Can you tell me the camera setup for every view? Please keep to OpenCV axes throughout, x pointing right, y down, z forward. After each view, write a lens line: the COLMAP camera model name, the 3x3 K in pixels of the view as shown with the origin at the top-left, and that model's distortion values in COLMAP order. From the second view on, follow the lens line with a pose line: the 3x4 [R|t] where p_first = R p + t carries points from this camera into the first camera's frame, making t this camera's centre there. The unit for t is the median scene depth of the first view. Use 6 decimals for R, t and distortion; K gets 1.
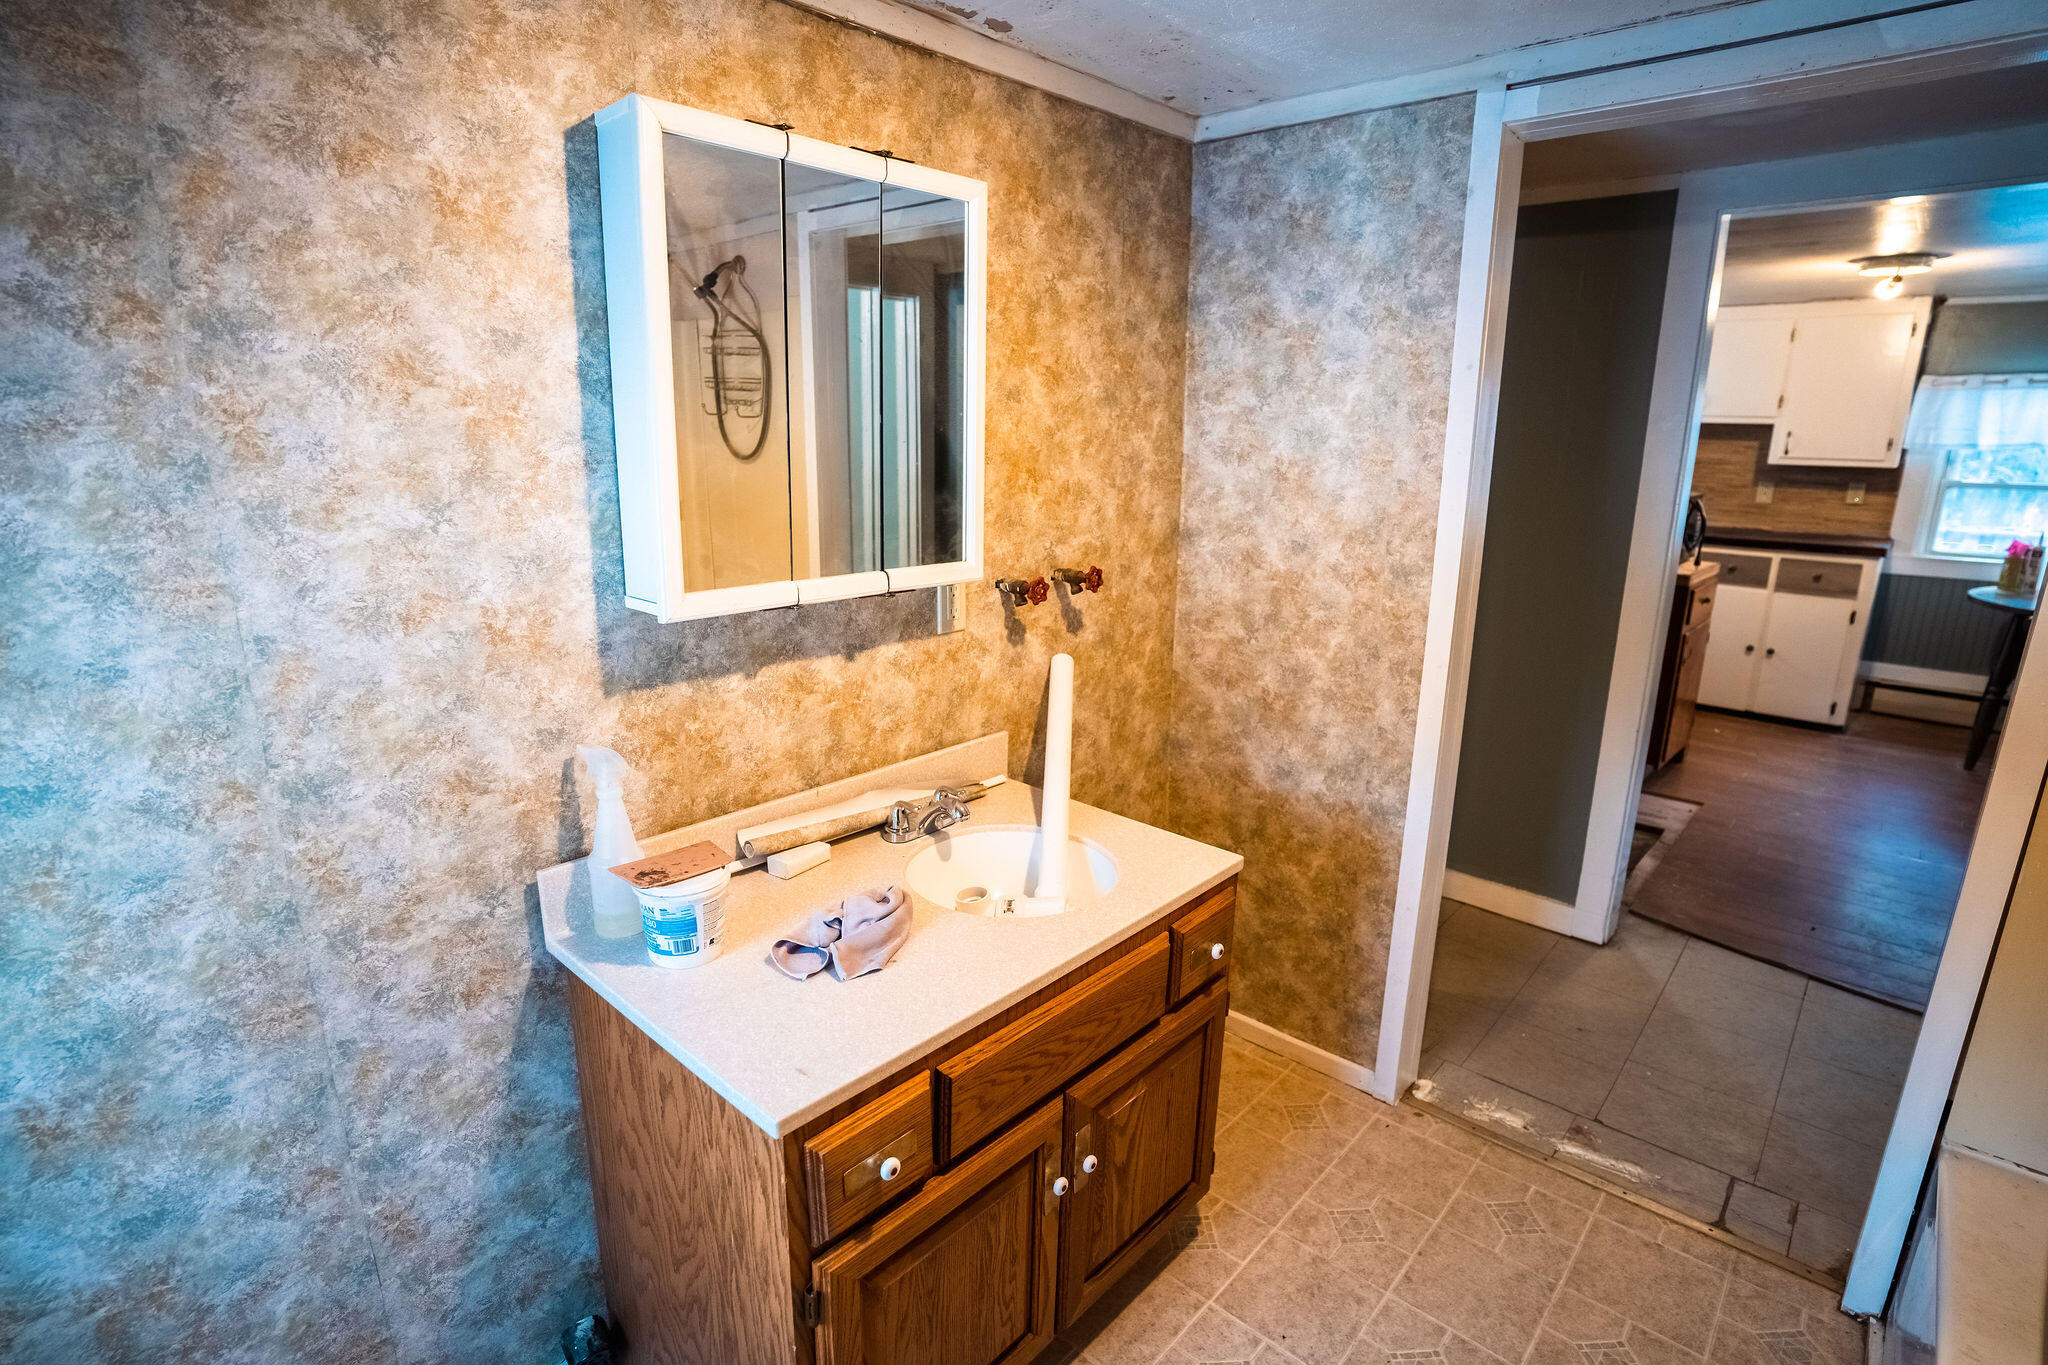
lens RADIAL K [[1012.5, 0, 1014.2], [0, 1012.5, 680.0], [0, 0, 1]] dist [-0.043713, 0.000505]
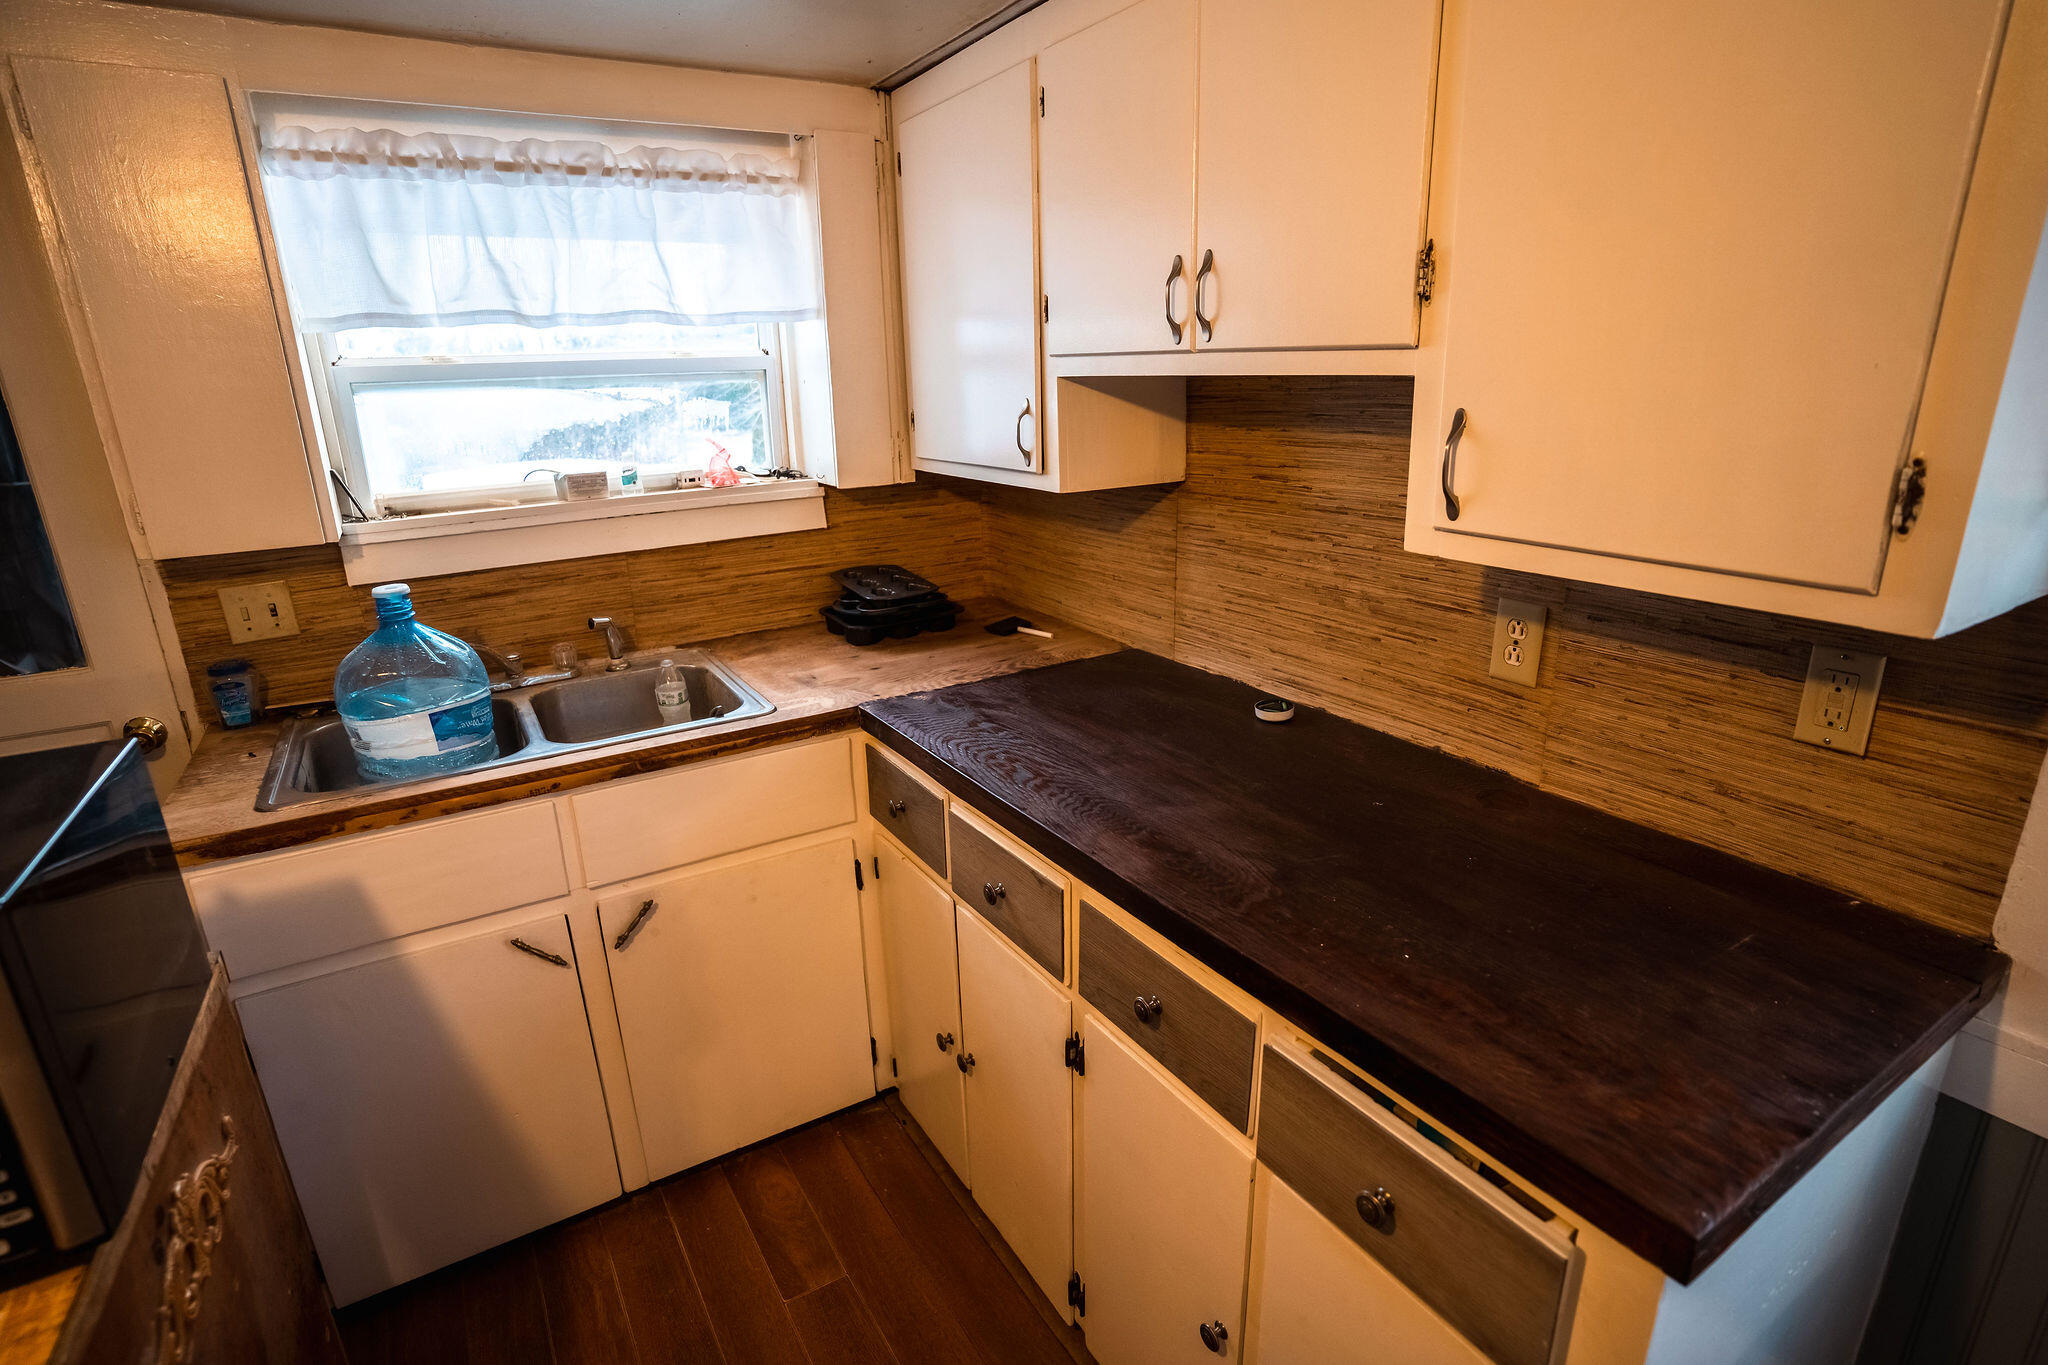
lens RADIAL K [[1012.5, 0, 1034.2], [0, 1012.5, 682.8], [0, 0, 1]] dist [-0.043713, 0.000505]
pose [[0.964919, 0.042598, -0.259068, 0.748689], [-0.026115, 0.997429, 0.066738, -0.203967], [0.261245, -0.057631, 0.963550, 0.754090]]
